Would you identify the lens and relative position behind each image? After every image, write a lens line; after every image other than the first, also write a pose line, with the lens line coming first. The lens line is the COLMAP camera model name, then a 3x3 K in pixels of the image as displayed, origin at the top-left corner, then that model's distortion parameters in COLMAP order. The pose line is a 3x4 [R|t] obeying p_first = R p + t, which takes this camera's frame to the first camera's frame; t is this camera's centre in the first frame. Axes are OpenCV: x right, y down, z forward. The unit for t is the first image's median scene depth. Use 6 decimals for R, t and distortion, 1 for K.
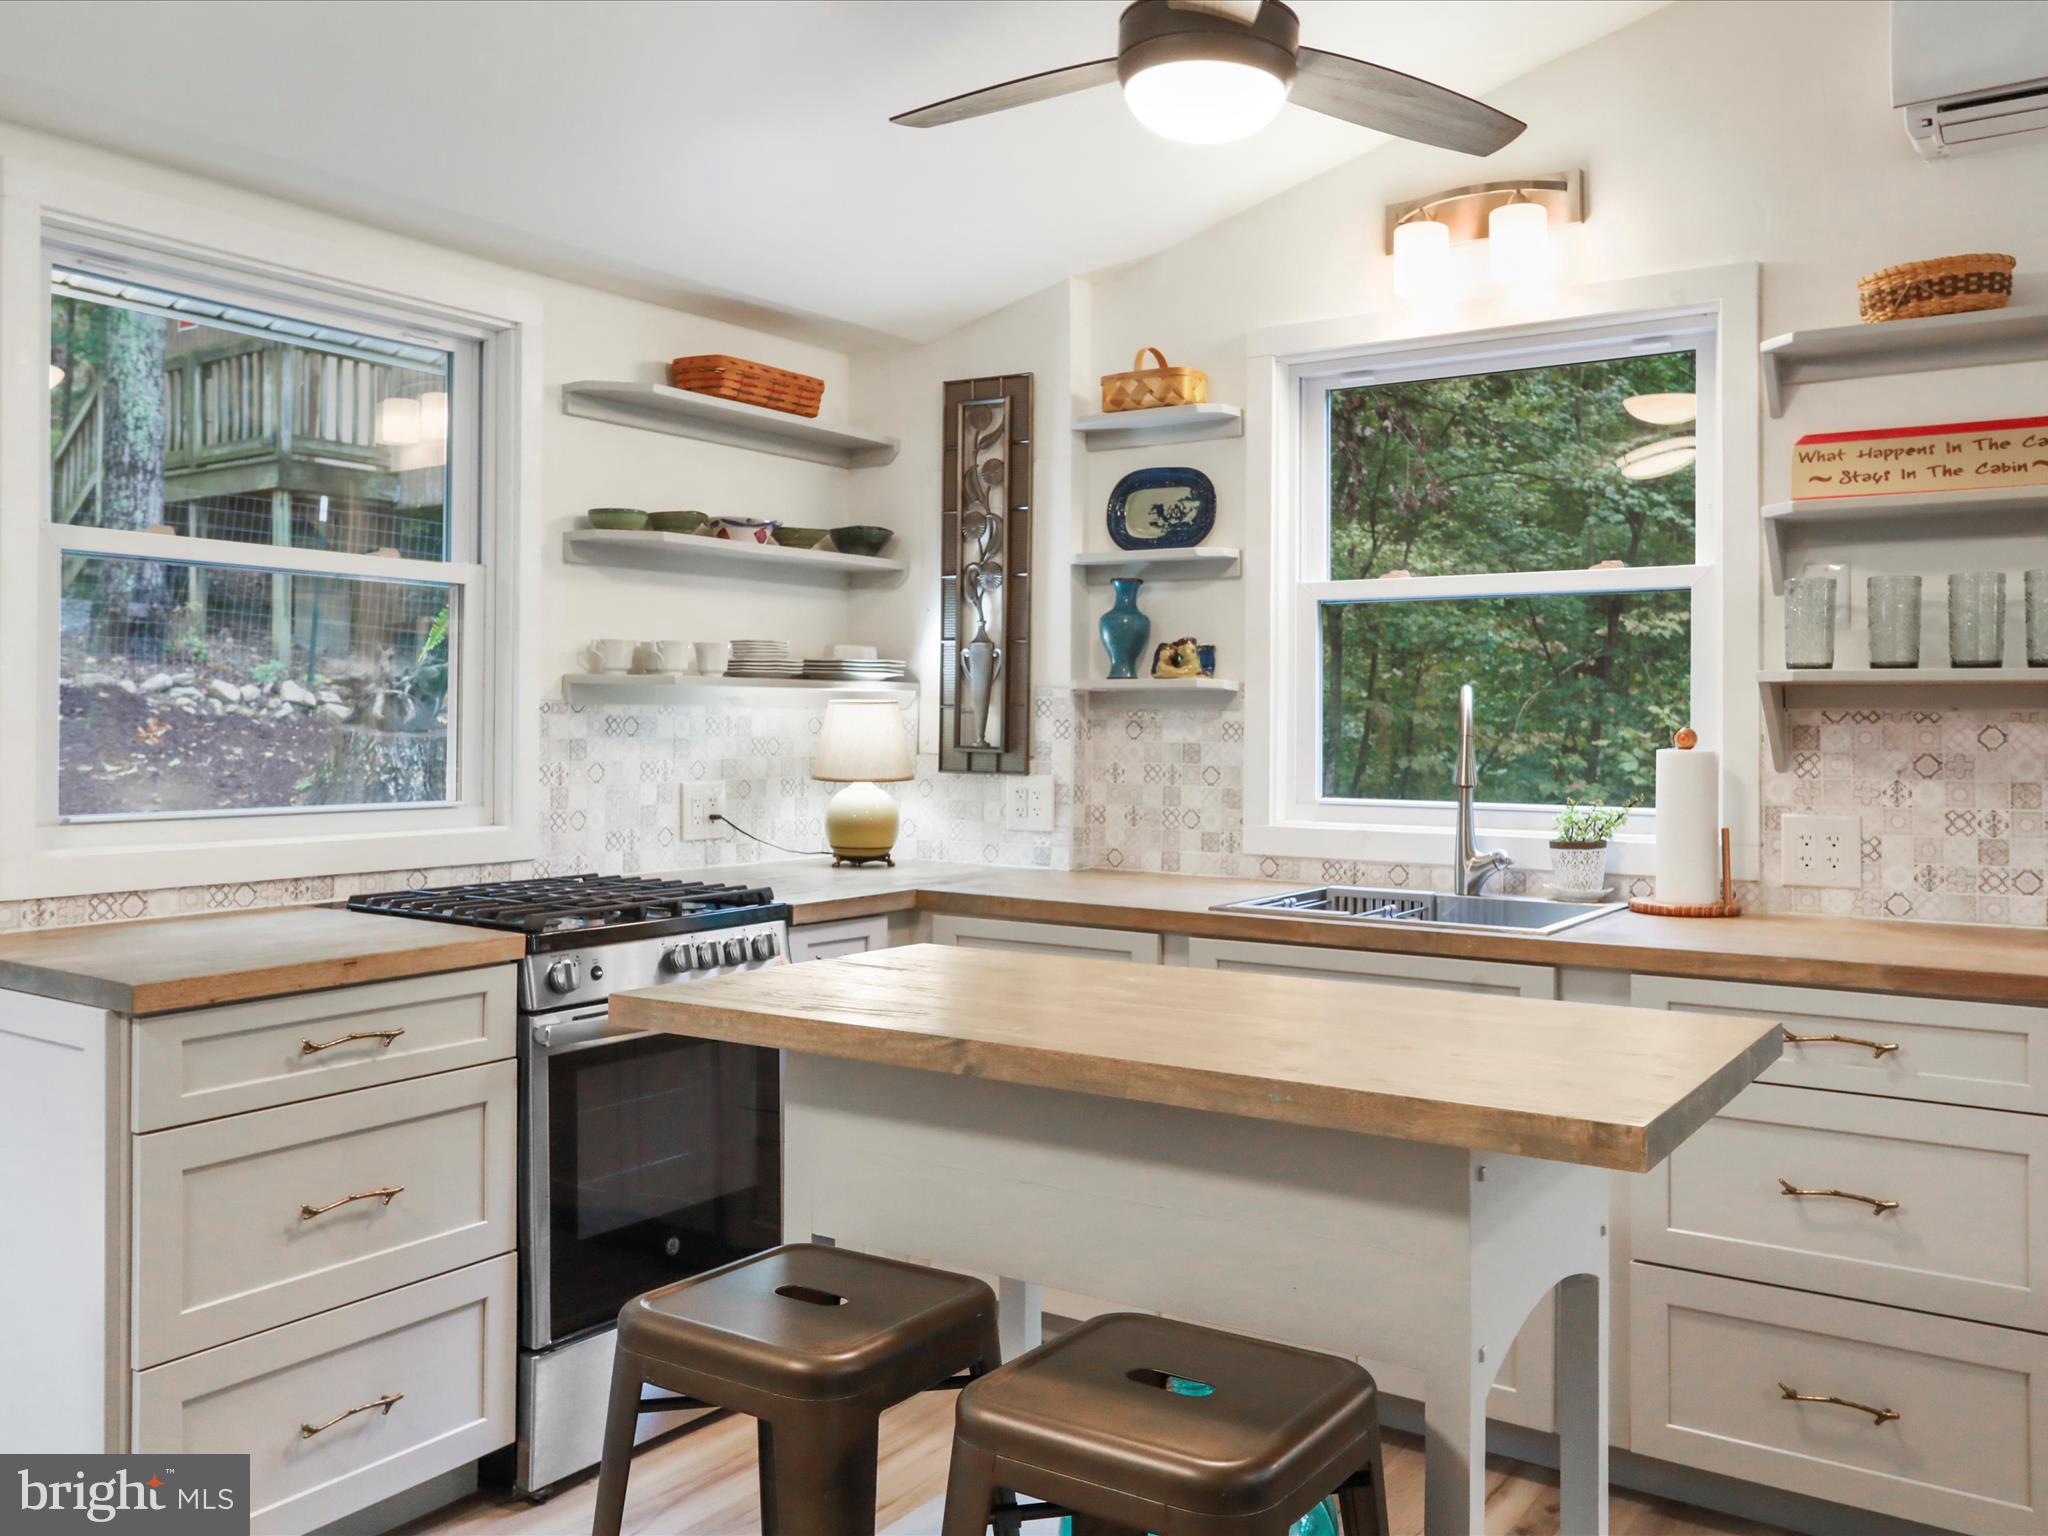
lens RADIAL K [[1730.3, 0, 1020.5], [0, 1730.3, 700.4], [0, 0, 1]] dist [0.007935, 0.002137]
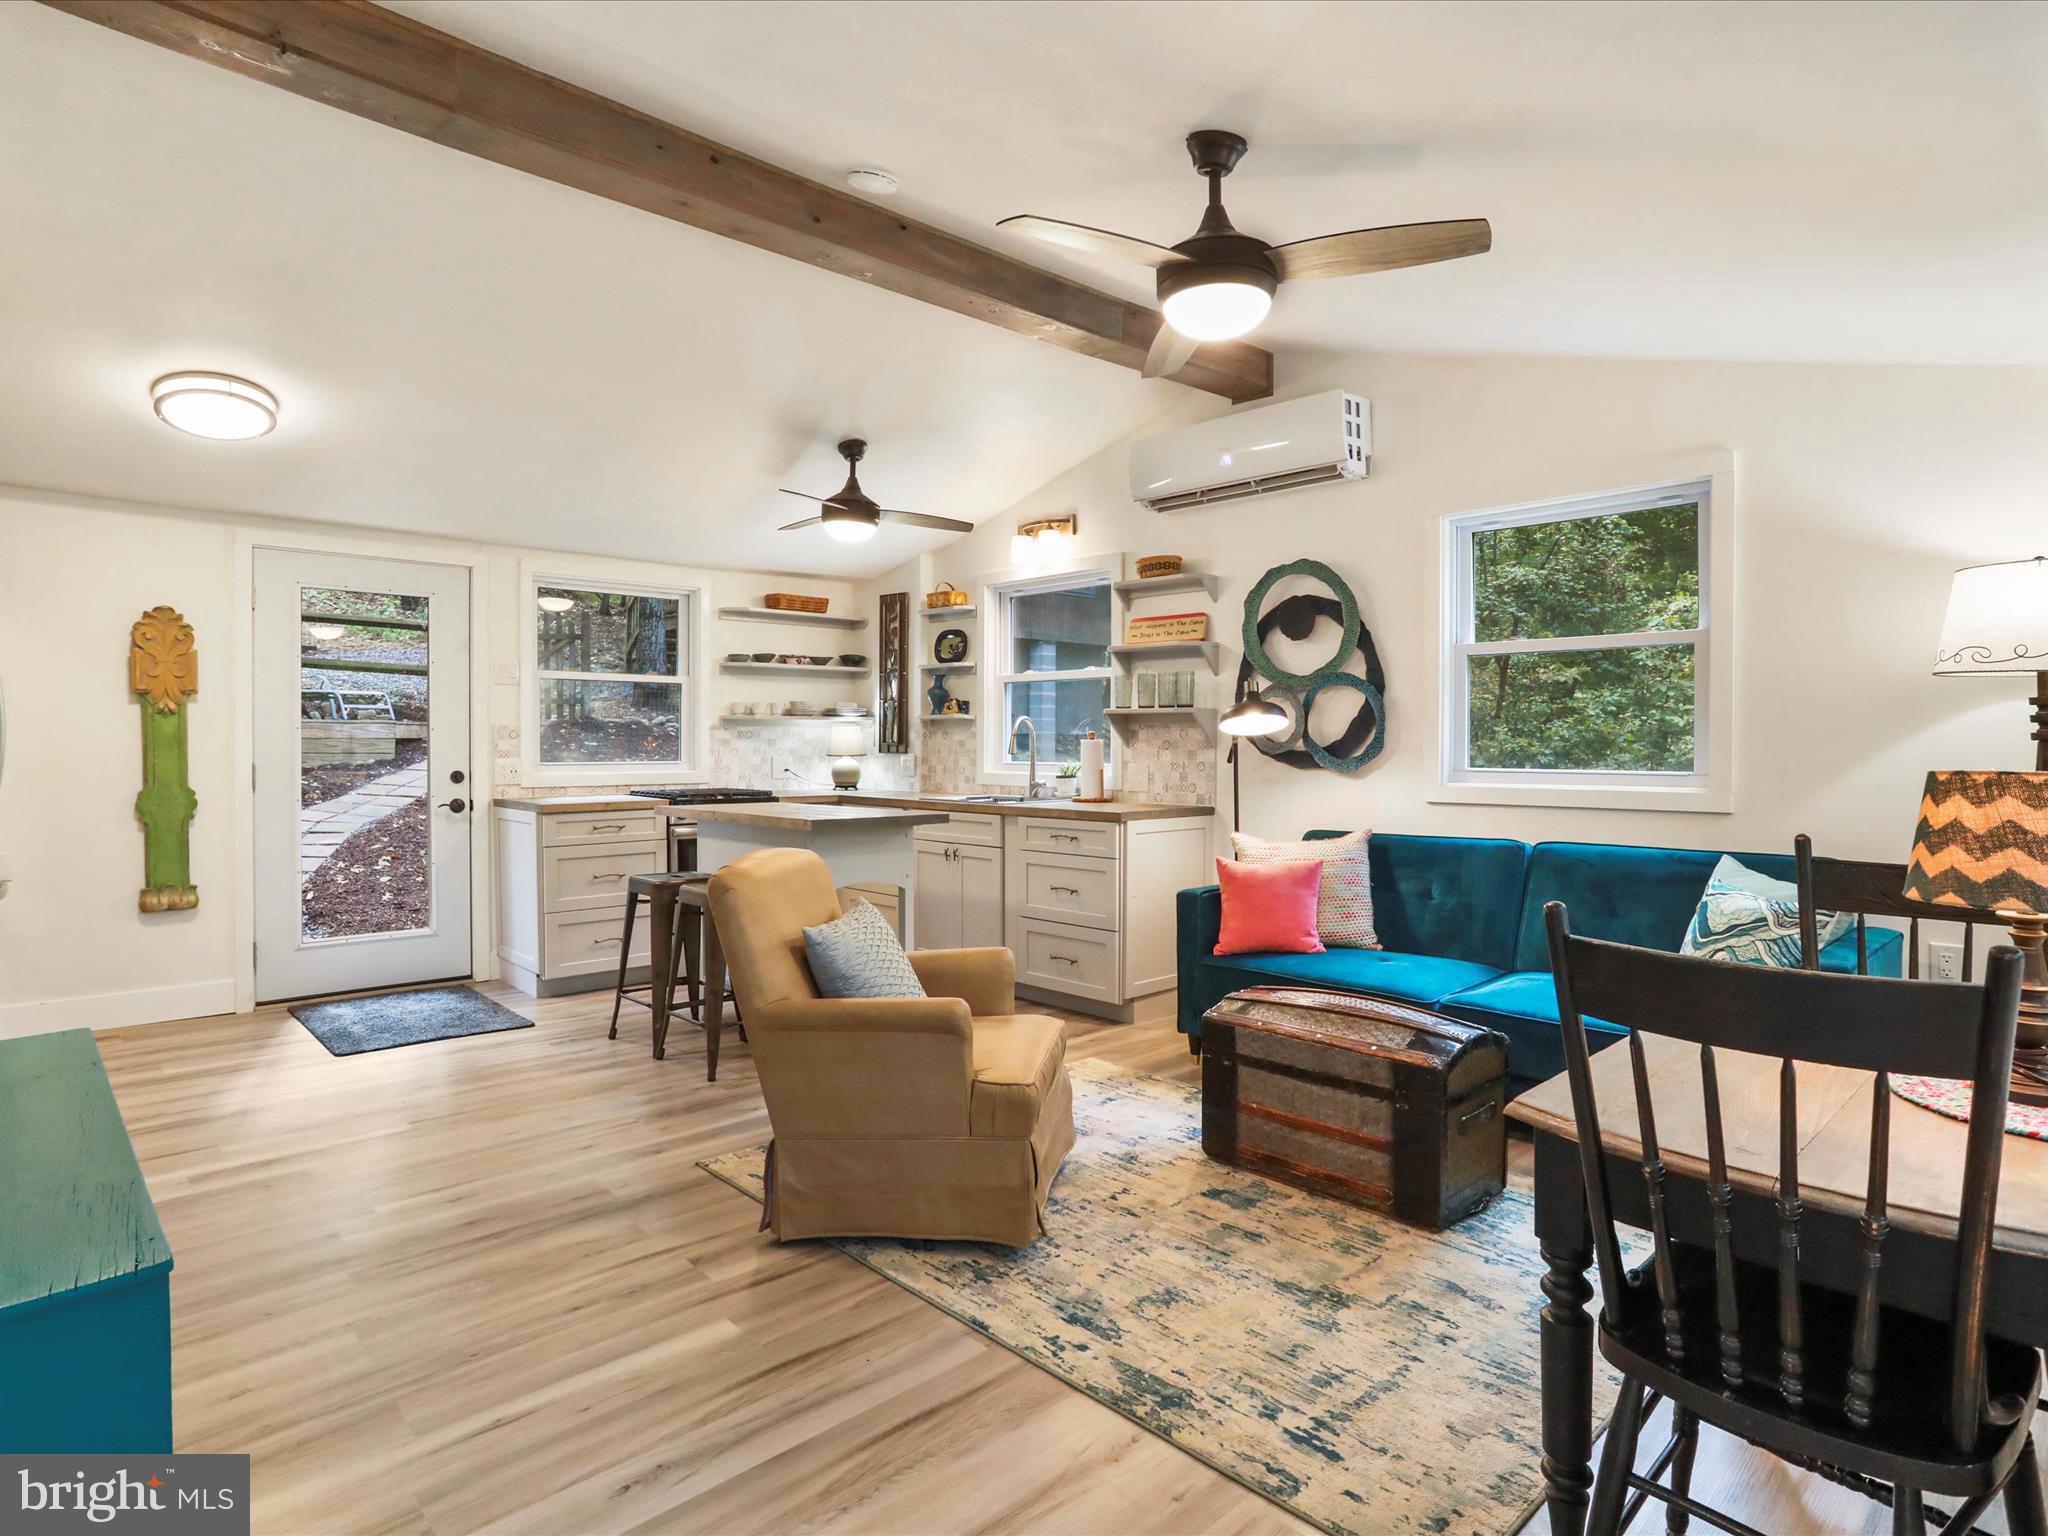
lens RADIAL K [[1115.8, 0, 984.4], [0, 1115.8, 756.6], [0, 0, 1]] dist [-0.035922, 0.029321]
pose [[0.972096, -0.002172, -0.234571, 0.494597], [0.008279, 0.999652, 0.025053, 0.008070], [0.234435, -0.026296, 0.971776, -0.544899]]
